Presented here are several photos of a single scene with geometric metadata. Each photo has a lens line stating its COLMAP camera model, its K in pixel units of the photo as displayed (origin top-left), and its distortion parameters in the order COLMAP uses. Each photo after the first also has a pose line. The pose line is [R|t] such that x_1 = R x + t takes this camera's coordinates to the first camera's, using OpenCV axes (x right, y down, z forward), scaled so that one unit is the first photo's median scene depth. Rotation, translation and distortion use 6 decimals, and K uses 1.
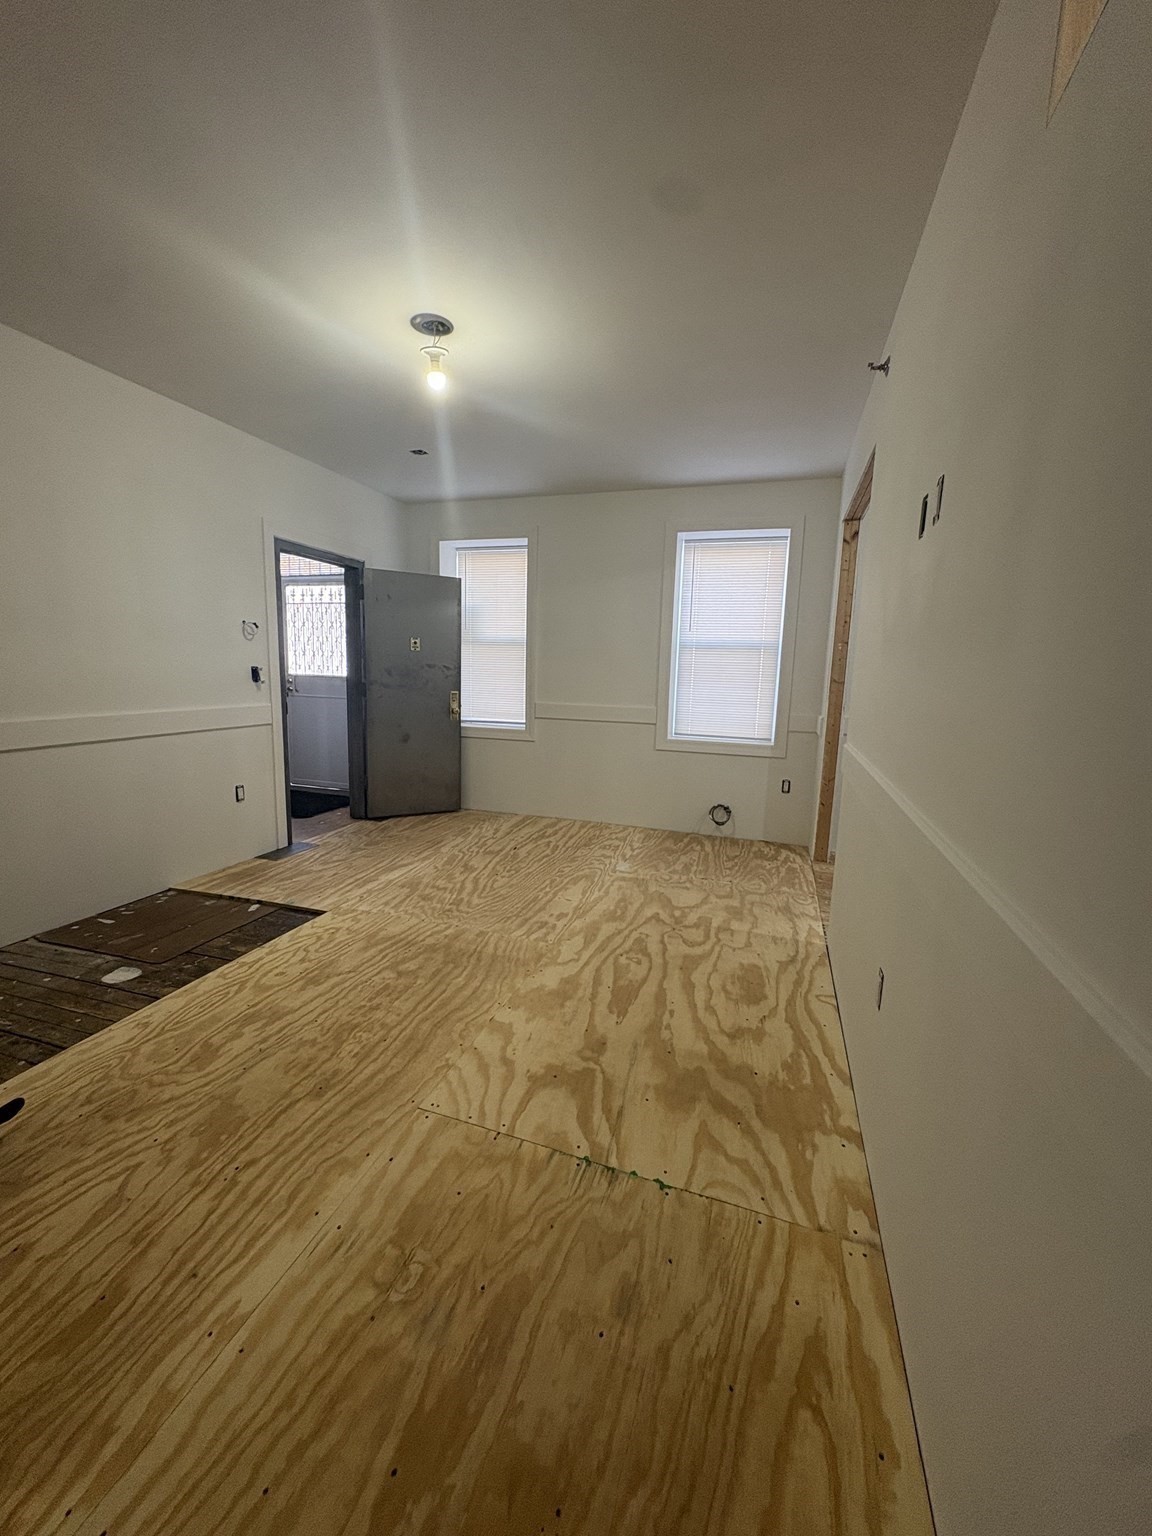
lens RADIAL K [[610.6, 0, 576.0], [0, 610.6, 768.0], [0, 0, 1]] dist [0.000622, -0.000303]
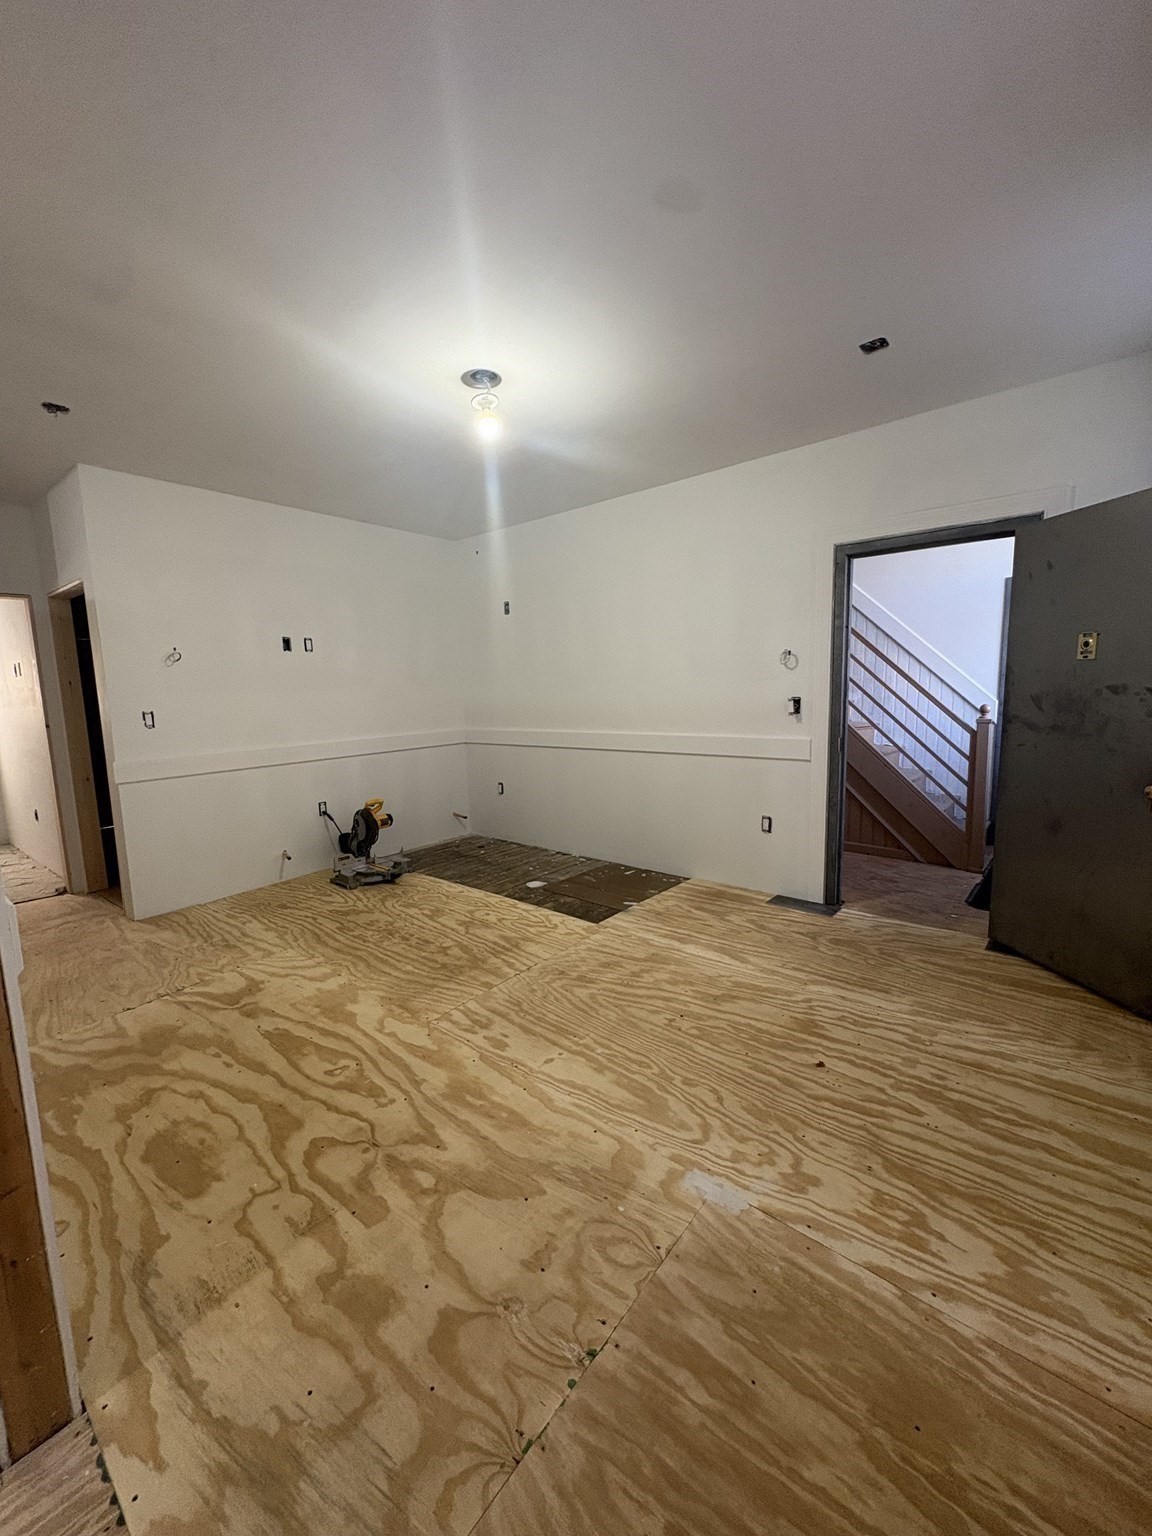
lens RADIAL K [[610.6, 0, 576.0], [0, 610.6, 768.0], [0, 0, 1]] dist [0.000622, -0.000303]
pose [[-0.370223, 0.107273, -0.922728, 0.626128], [-0.131516, 0.977252, 0.166380, -0.229500], [0.919586, 0.182951, -0.347693, 1.384006]]
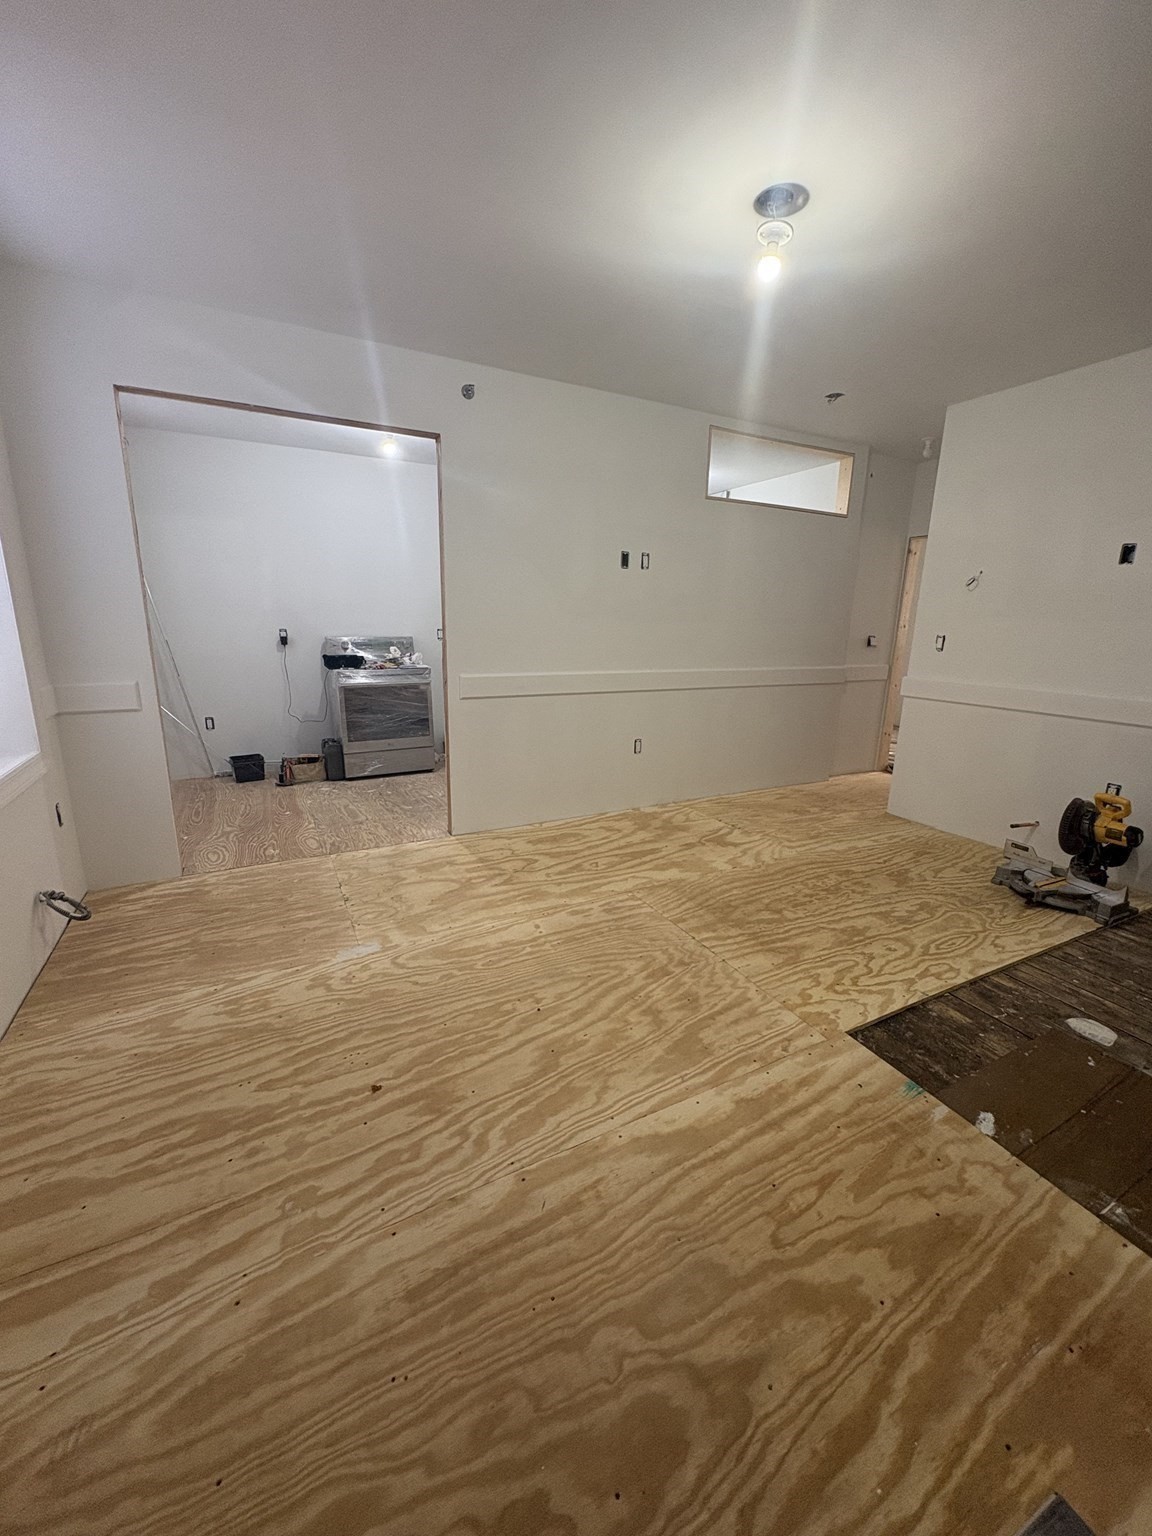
lens RADIAL K [[610.6, 0, 576.0], [0, 610.6, 768.0], [0, 0, 1]] dist [0.000622, -0.000303]
pose [[-0.706270, -0.207886, 0.676732, -0.625009], [0.076611, 0.927857, 0.364984, -0.298388], [-0.703785, 0.309622, -0.639391, 1.628617]]
